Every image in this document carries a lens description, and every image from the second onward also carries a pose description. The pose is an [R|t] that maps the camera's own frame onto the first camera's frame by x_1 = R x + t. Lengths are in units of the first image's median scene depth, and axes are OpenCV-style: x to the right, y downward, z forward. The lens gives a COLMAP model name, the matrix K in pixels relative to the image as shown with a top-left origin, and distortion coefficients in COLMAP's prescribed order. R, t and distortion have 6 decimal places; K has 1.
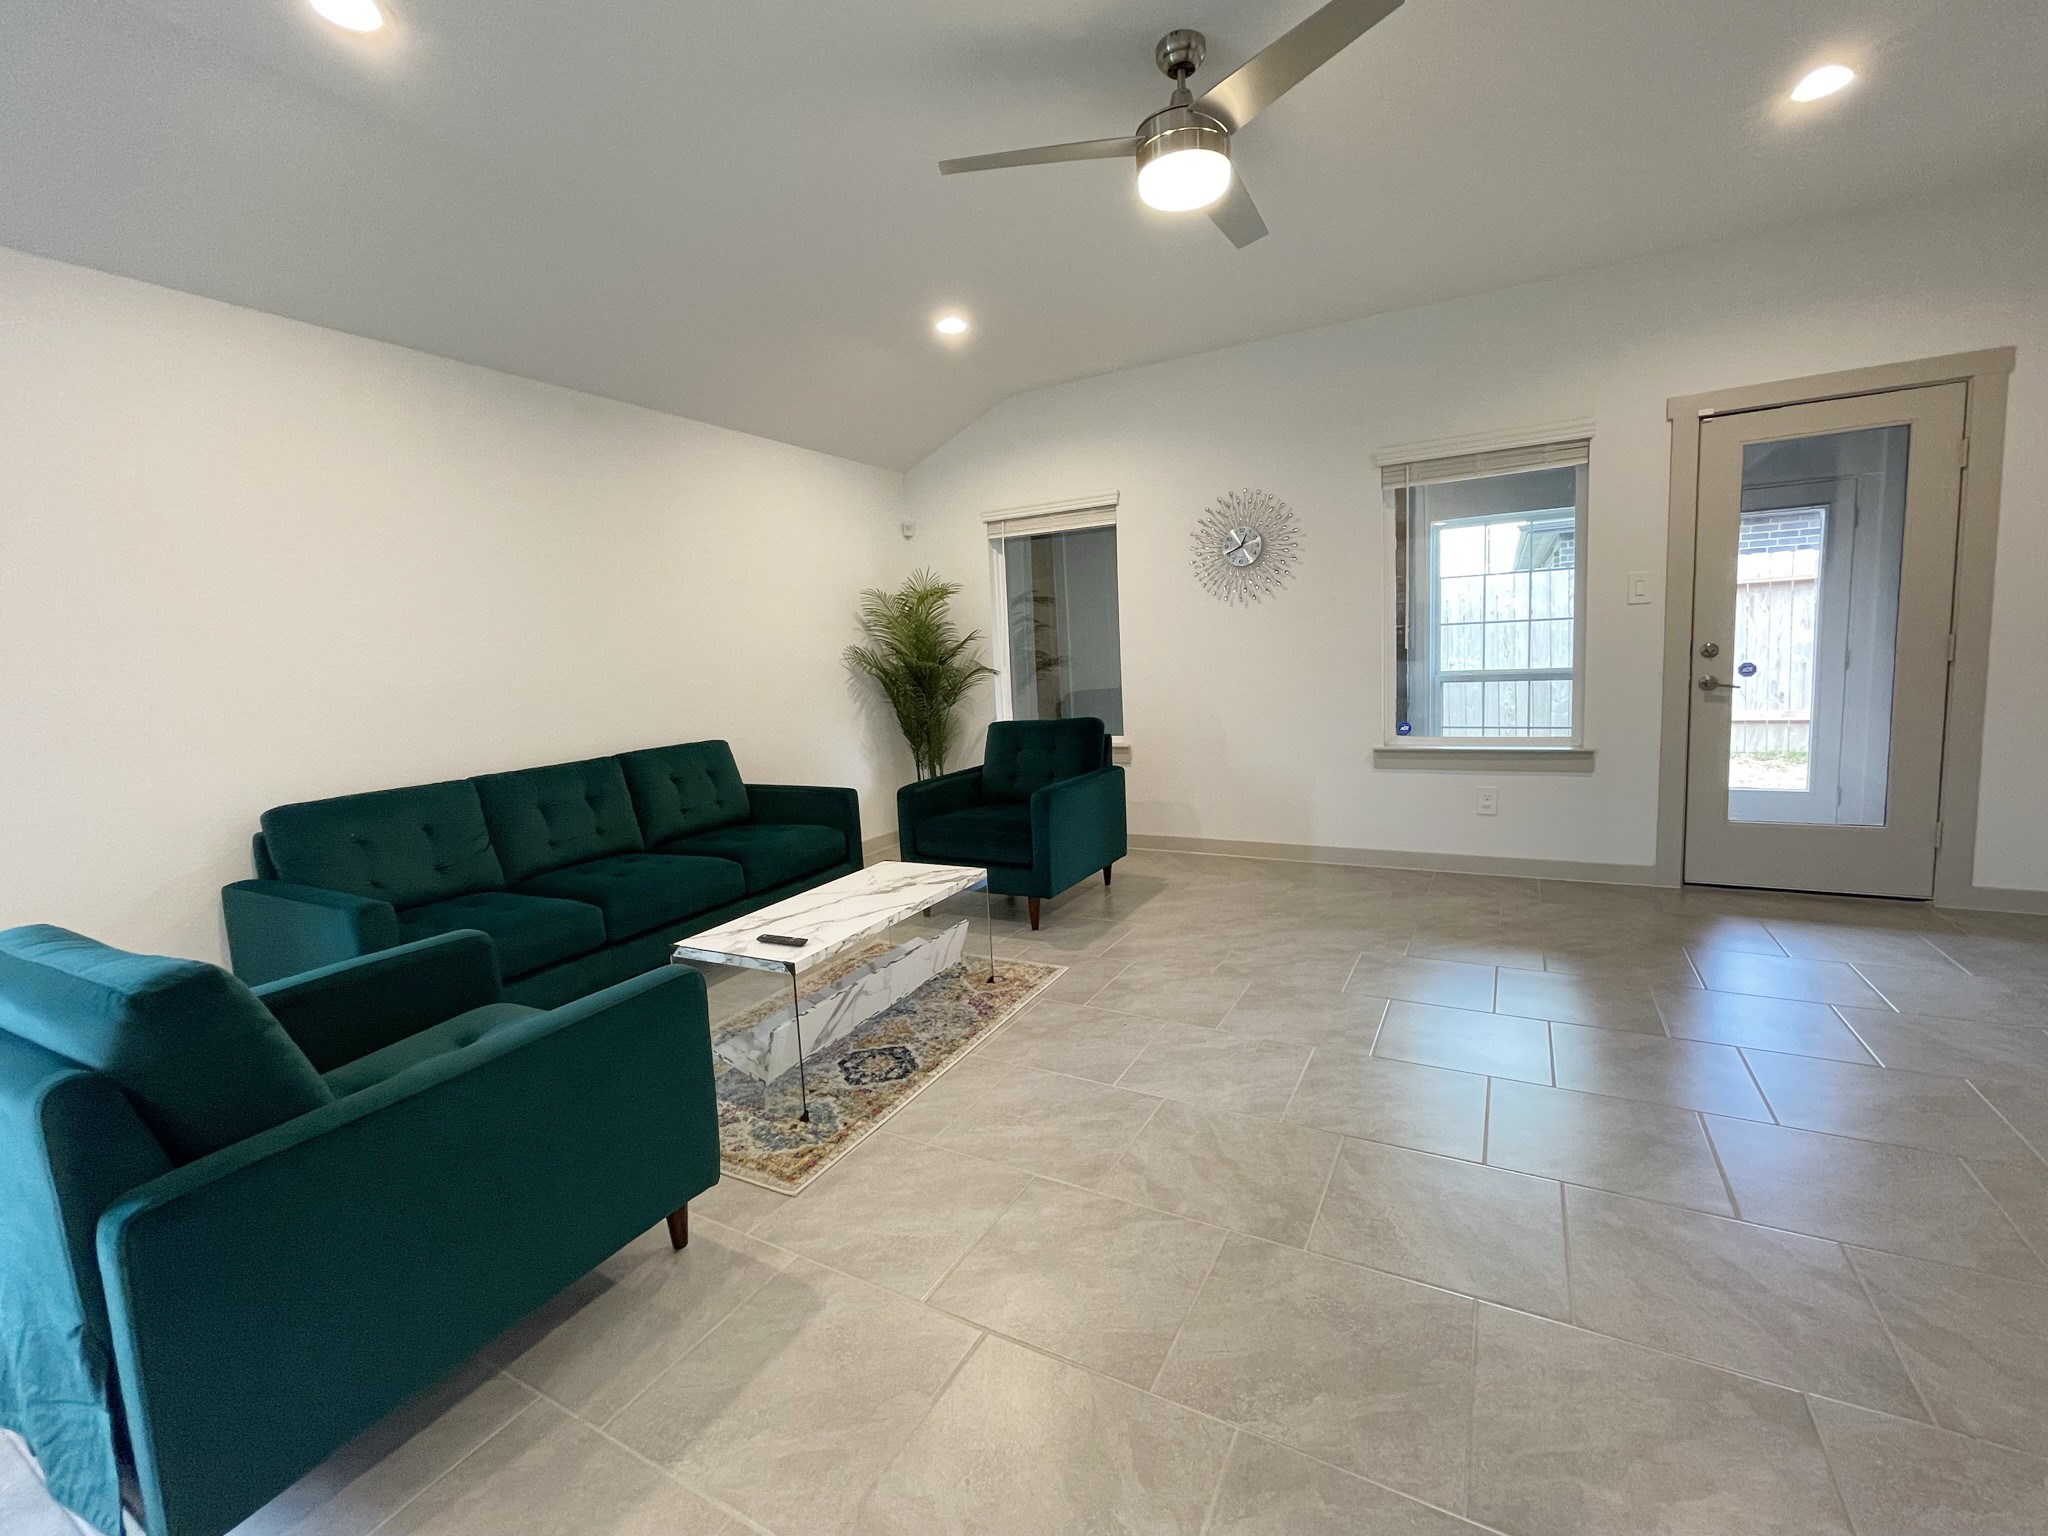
lens RADIAL K [[875.8, 0, 1025.7], [0, 875.8, 764.2], [0, 0, 1]] dist [0.000364, 0.001410]
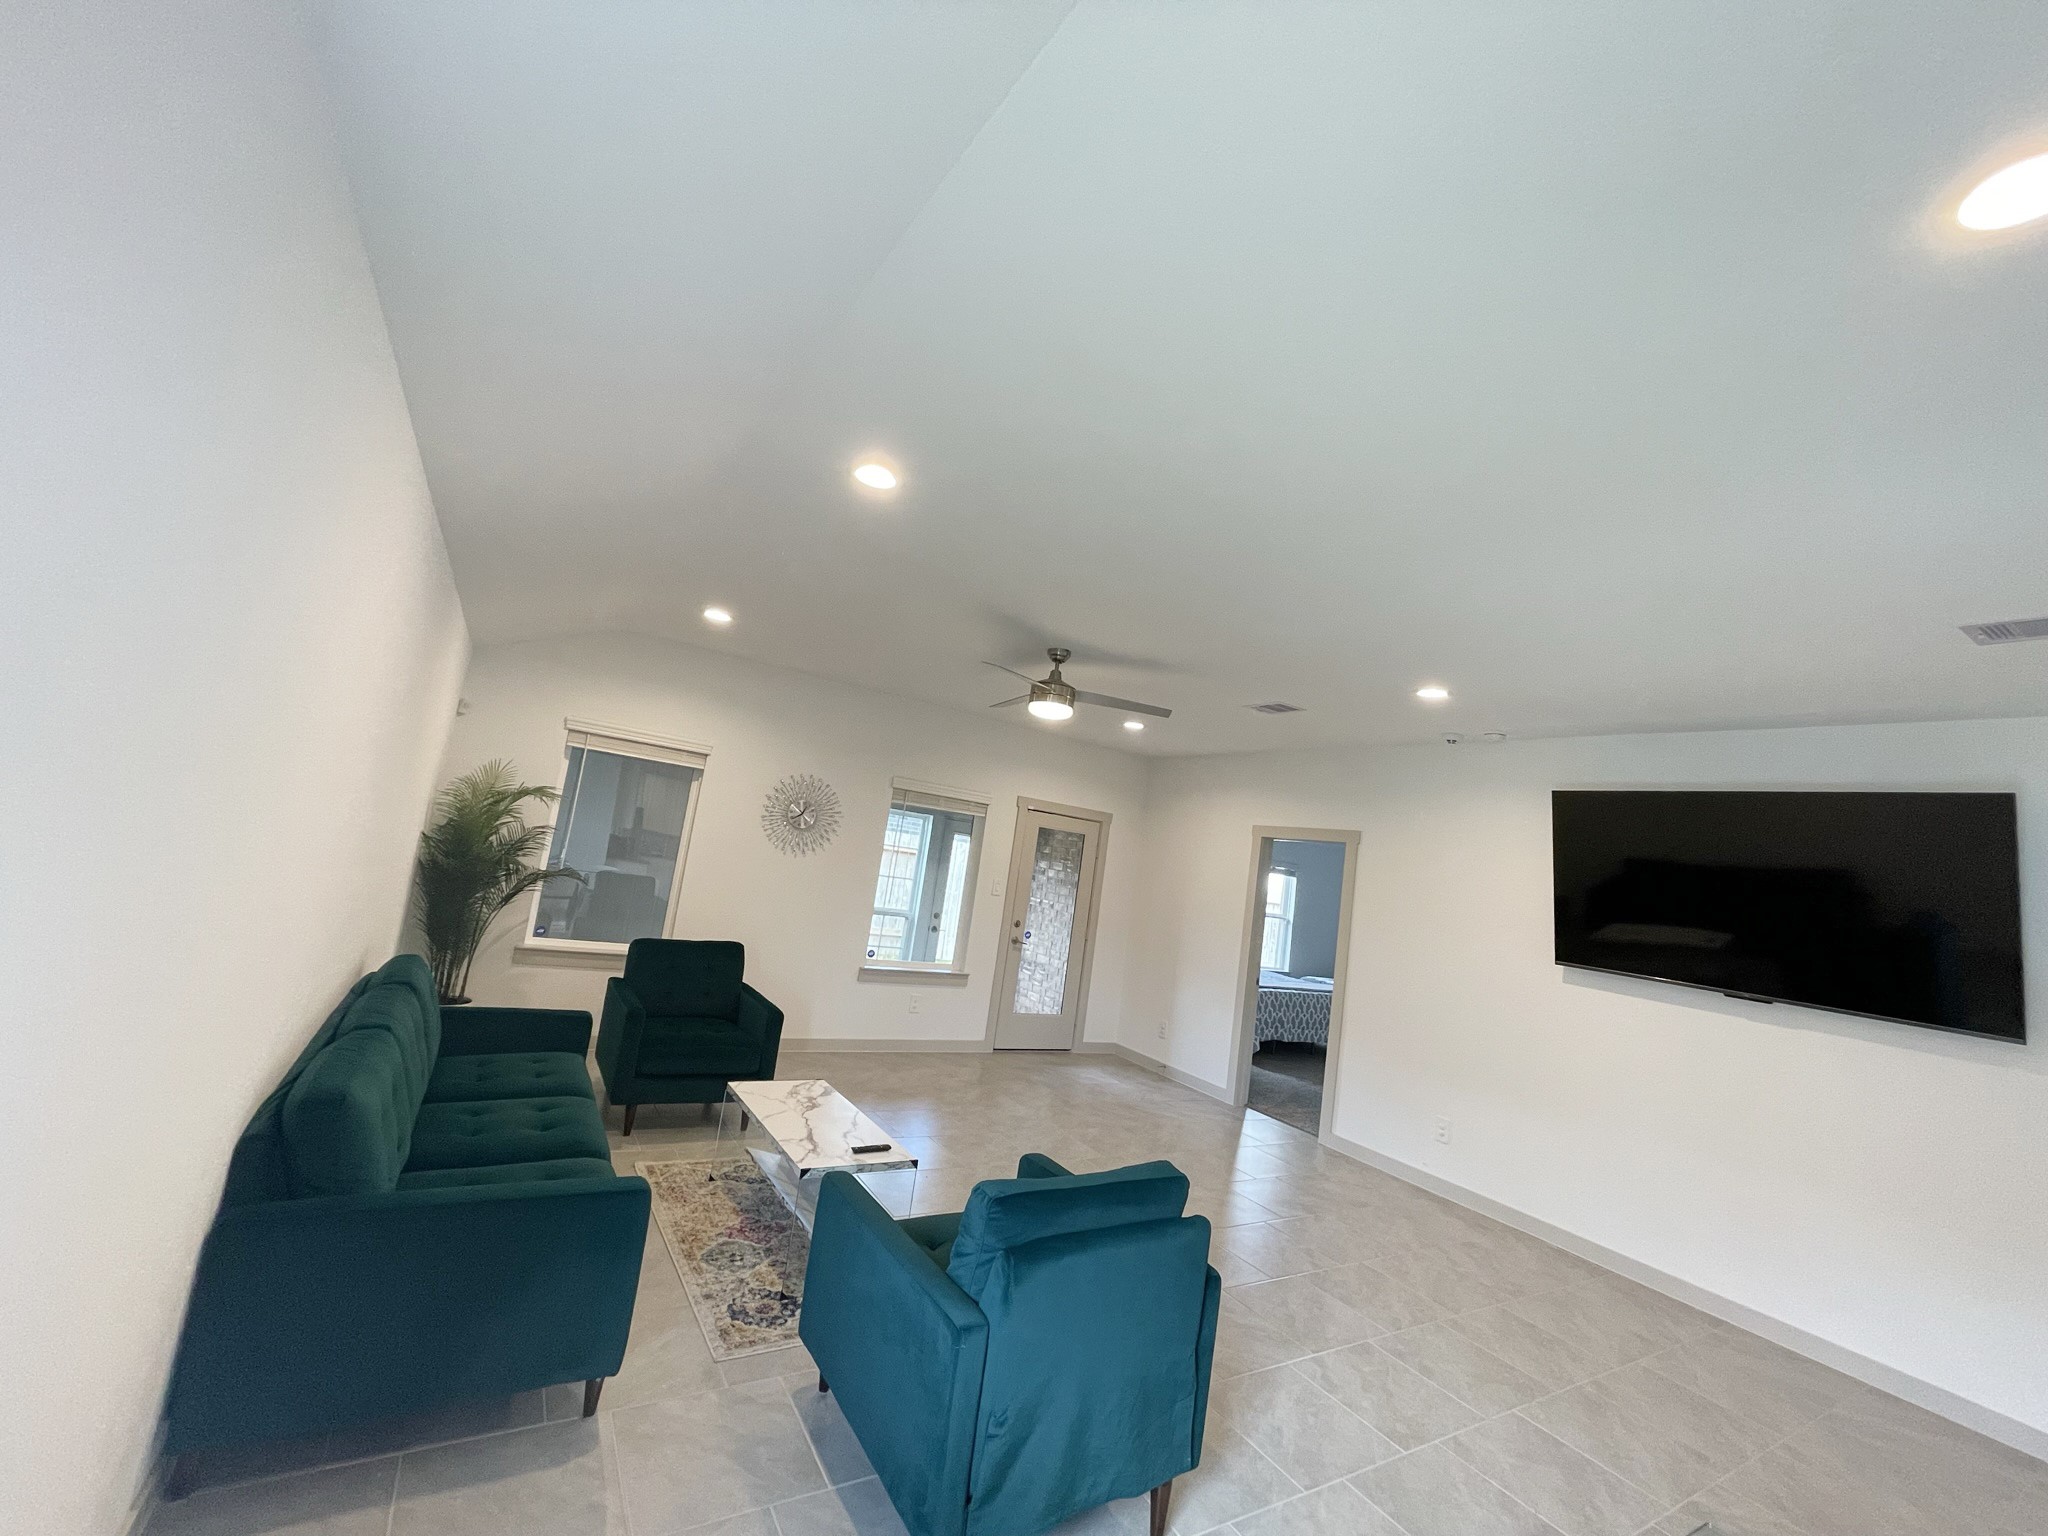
lens RADIAL K [[825.8, 0, 1024.1], [0, 825.8, 758.5], [0, 0, 1]] dist [0.002150, -0.000916]
pose [[0.472337, 0.225525, 0.852077, -0.906031], [-0.053796, 0.972286, -0.227521, -0.071610], [-0.879775, 0.061628, 0.471379, 0.092385]]
